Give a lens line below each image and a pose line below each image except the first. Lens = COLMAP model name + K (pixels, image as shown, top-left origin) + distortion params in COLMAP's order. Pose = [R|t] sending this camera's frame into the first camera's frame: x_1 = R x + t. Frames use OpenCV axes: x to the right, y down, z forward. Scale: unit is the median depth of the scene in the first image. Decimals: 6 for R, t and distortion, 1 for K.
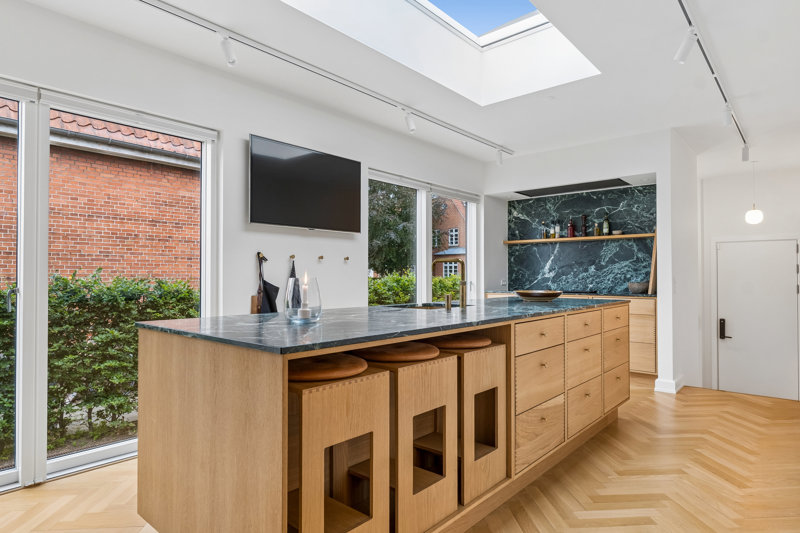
lens RADIAL K [[464.4, 0, 402.2], [0, 464.4, 270.5], [0, 0, 1]] dist [0.005411, 0.001242]
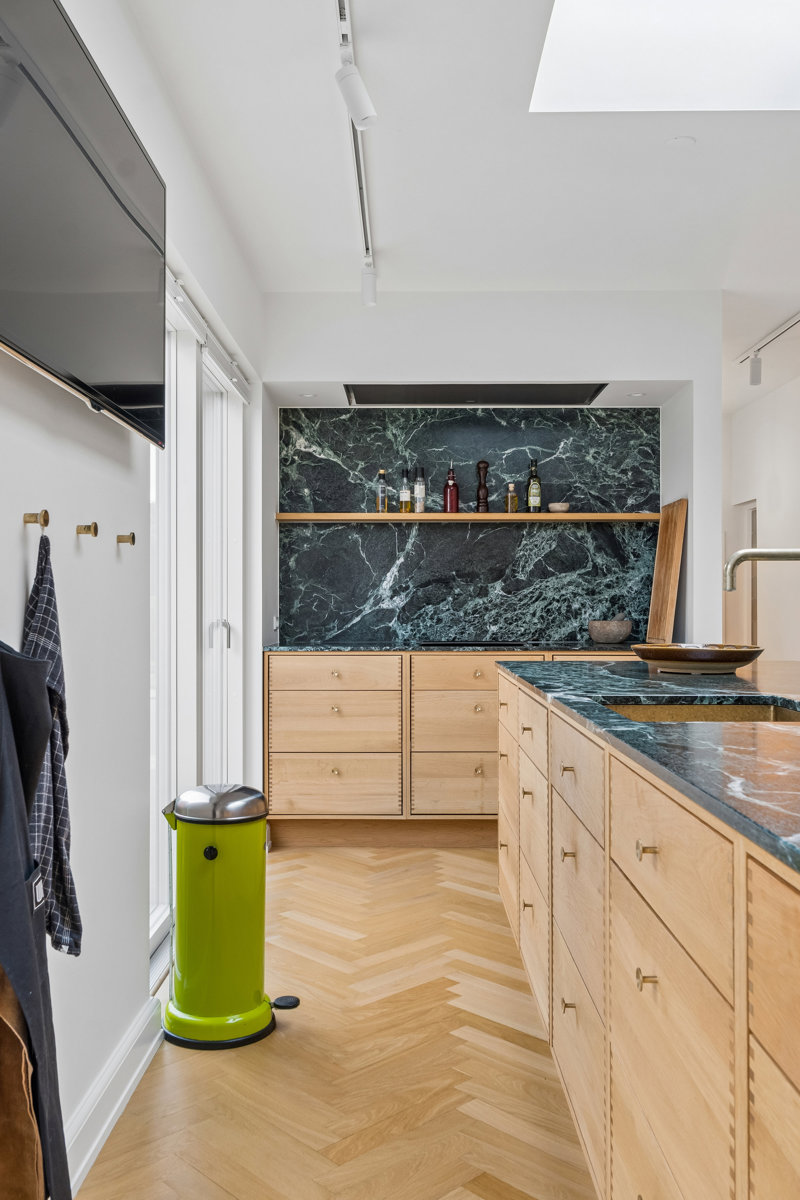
lens RADIAL K [[1027.8, 0, 391.5], [0, 1027.8, 600.4], [0, 0, 1]] dist [0.003768, 0.005857]
pose [[0.764837, 0.002698, 0.644218, -0.282088], [-0.007001, 0.999967, 0.004123, 0.003831], [-0.644186, -0.007664, 0.764831, 0.343730]]
